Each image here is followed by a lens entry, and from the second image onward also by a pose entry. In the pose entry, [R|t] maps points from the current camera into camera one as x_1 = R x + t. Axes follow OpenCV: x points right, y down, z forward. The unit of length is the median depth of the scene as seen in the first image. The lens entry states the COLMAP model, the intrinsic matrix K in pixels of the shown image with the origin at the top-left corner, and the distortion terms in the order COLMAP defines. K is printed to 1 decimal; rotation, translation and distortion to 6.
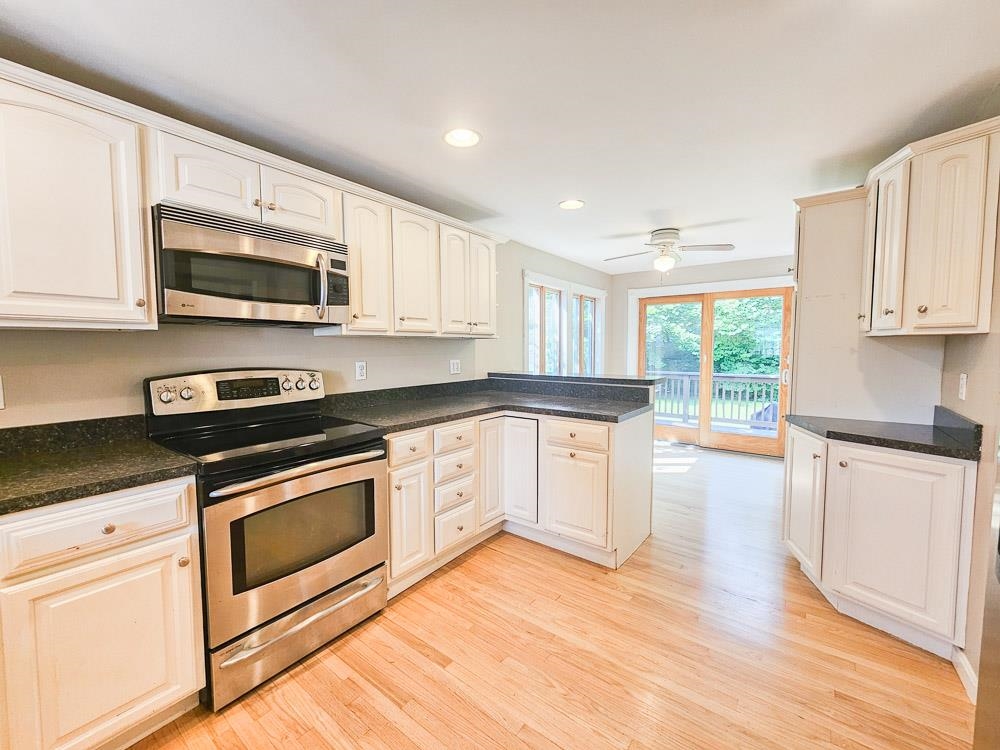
lens RADIAL K [[404.7, 0, 501.9], [0, 404.7, 372.5], [0, 0, 1]] dist [0.001765, 0.000232]
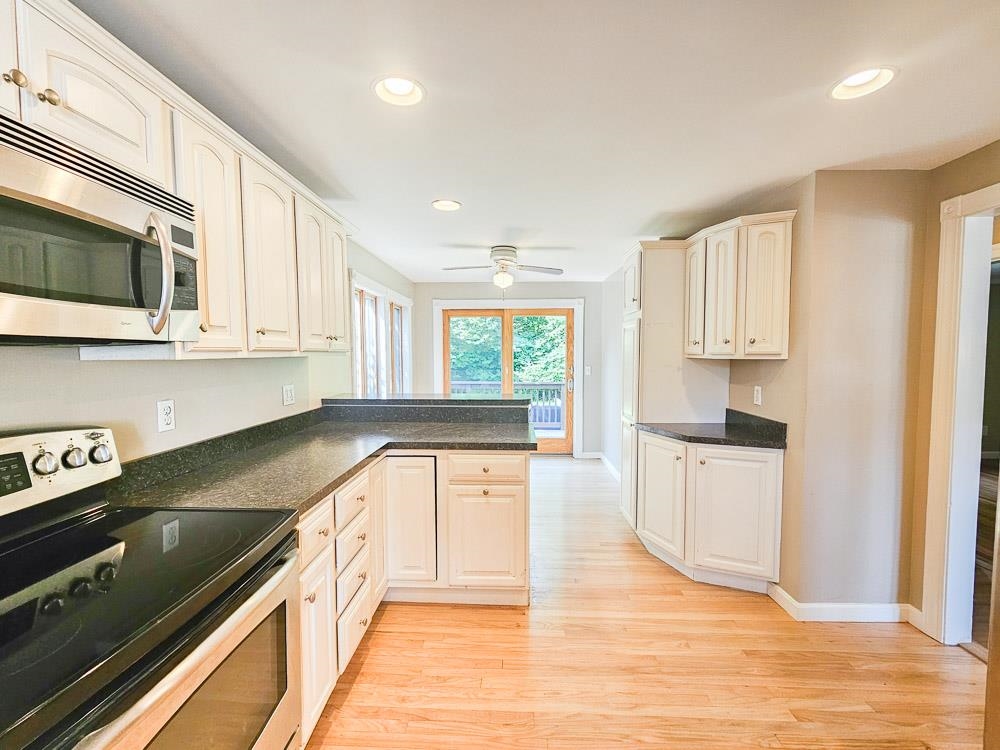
lens RADIAL K [[420.8, 0, 500.0], [0, 420.8, 375.0], [0, 0, 1]] dist [0.000066, -0.000261]
pose [[0.821831, -0.028568, 0.569015, -0.334772], [0.035386, 0.999373, -0.000933, -0.052288], [-0.568631, 0.020902, 0.822327, 0.241247]]
